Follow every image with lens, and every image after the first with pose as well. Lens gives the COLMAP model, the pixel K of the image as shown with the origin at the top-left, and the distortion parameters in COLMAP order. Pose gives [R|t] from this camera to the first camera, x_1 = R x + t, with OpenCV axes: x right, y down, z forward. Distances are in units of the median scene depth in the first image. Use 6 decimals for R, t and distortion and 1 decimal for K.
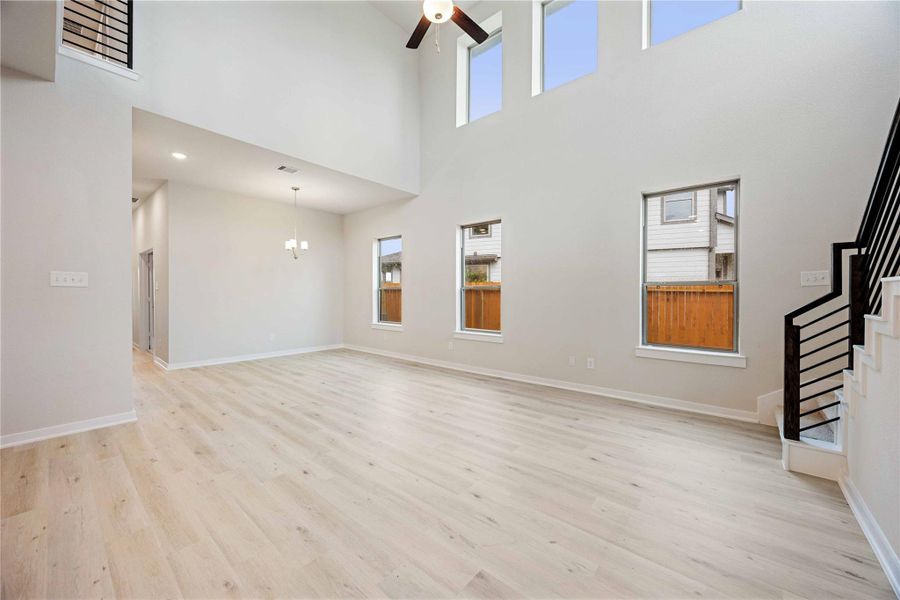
lens RADIAL K [[341.4, 0, 446.8], [0, 341.4, 296.1], [0, 0, 1]] dist [0.000333, 0.000023]
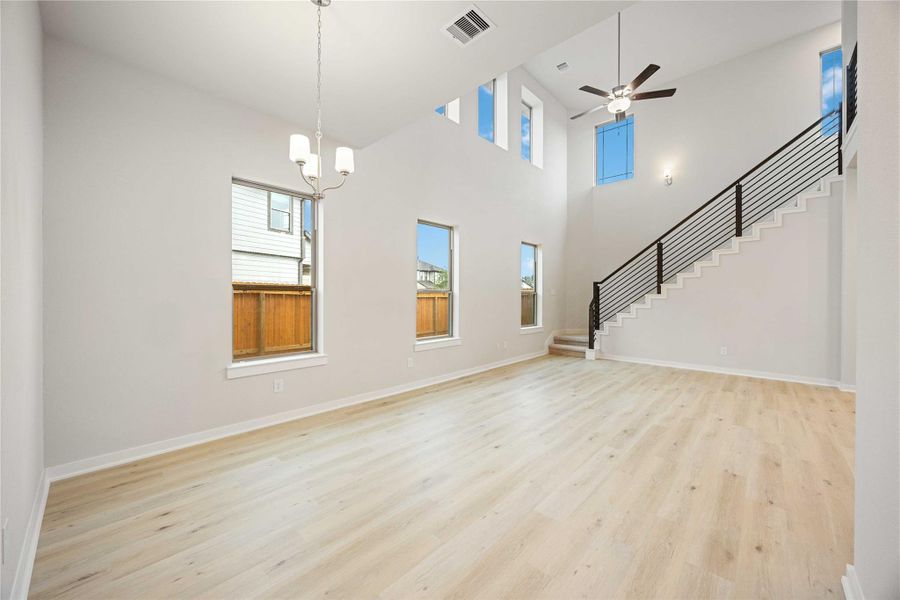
lens RADIAL K [[341.4, 0, 450.8], [0, 341.4, 300.4], [0, 0, 1]] dist [0.000333, 0.000023]
pose [[0.035949, -0.009429, 0.999309, -1.305196], [0.005411, 0.999943, 0.009241, -0.015362], [-0.999339, 0.005075, 0.035998, 1.427199]]
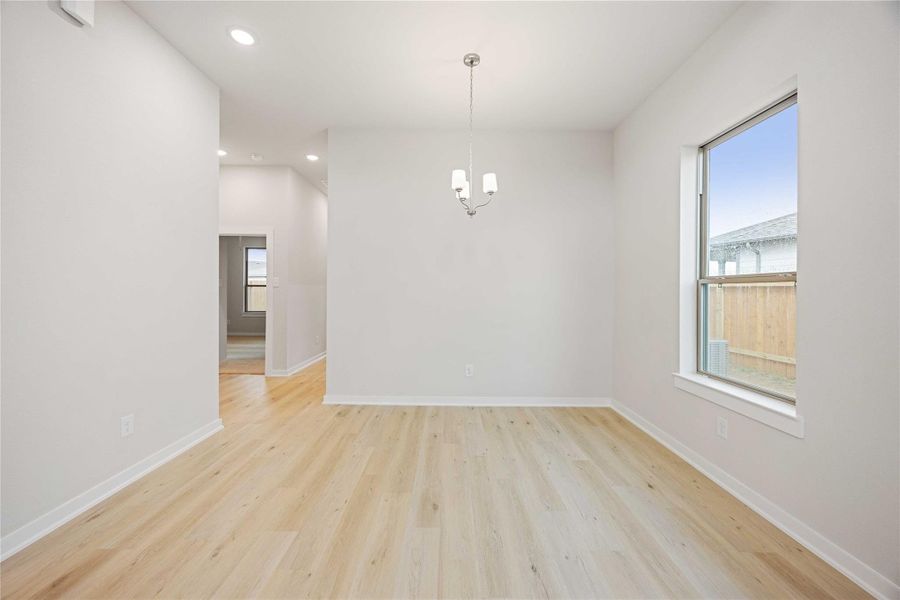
lens RADIAL K [[341.4, 0, 447.7], [0, 341.4, 288.6], [0, 0, 1]] dist [0.000333, 0.000023]
pose [[0.653685, -0.001622, -0.756765, -0.203592], [-0.013541, 0.999813, -0.013840, -0.010141], [0.756646, 0.019294, 0.653540, 1.141365]]
